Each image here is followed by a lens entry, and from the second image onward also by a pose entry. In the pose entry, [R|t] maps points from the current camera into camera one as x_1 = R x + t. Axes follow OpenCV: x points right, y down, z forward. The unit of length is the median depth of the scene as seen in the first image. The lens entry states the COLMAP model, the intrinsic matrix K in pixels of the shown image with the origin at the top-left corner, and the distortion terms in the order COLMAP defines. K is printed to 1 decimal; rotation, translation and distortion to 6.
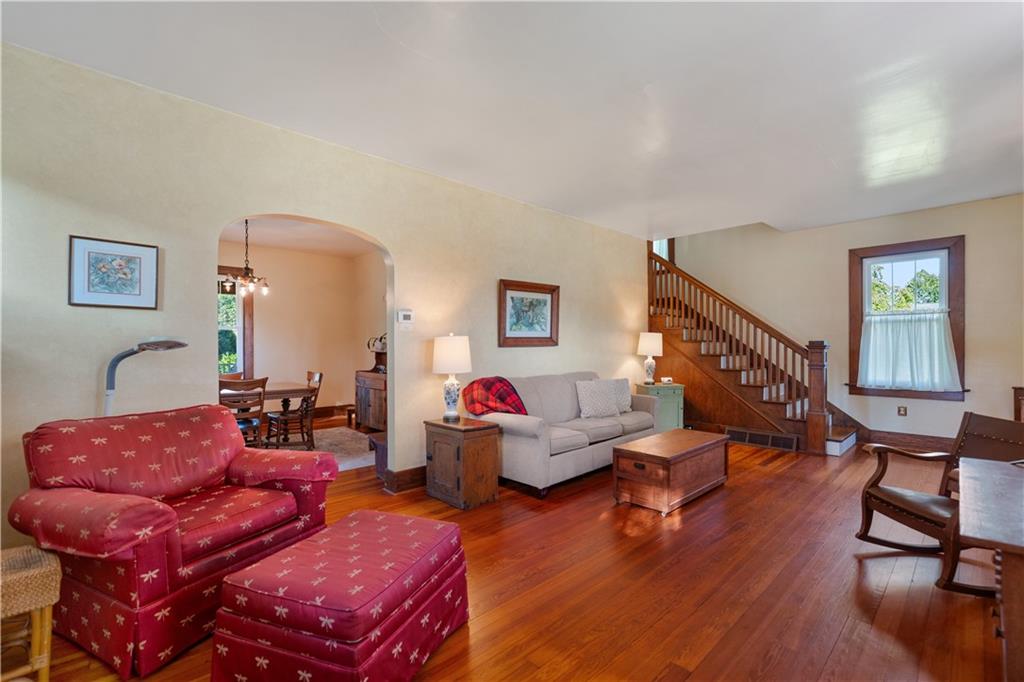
lens RADIAL K [[436.0, 0, 511.4], [0, 436.0, 342.3], [0, 0, 1]] dist [0.000880, 0.000155]
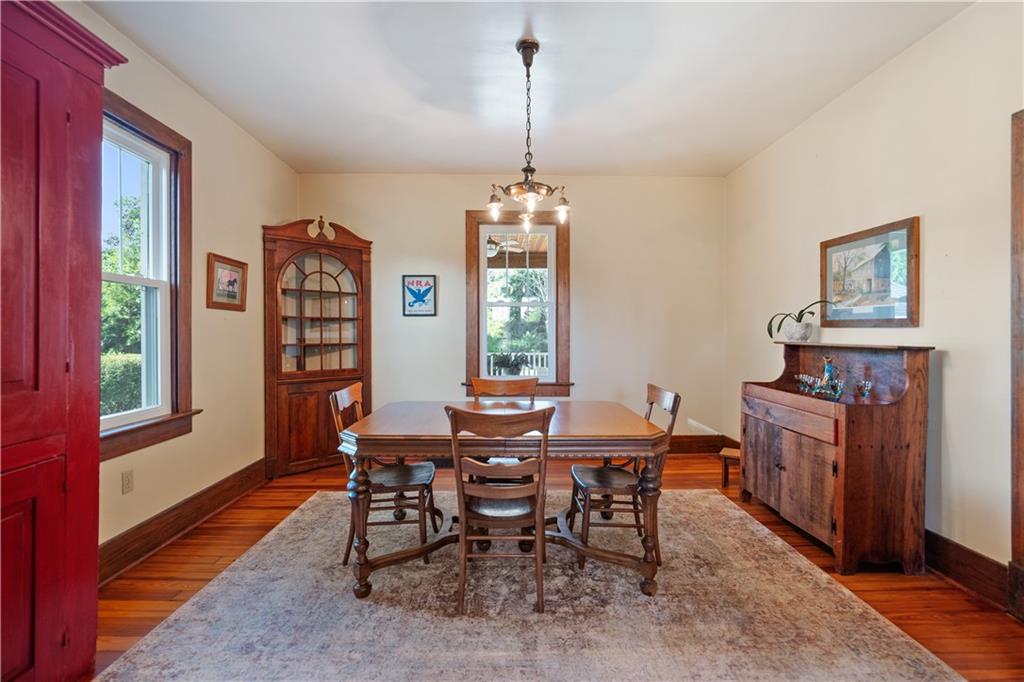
lens RADIAL K [[456.4, 0, 511.1], [0, 456.4, 334.7], [0, 0, 1]] dist [-0.001566, 0.002428]
pose [[0.744576, 0.000580, -0.667538, -0.163733], [0.004599, 0.999971, 0.005999, 0.006431], [0.667522, -0.007536, 0.744552, 0.353289]]
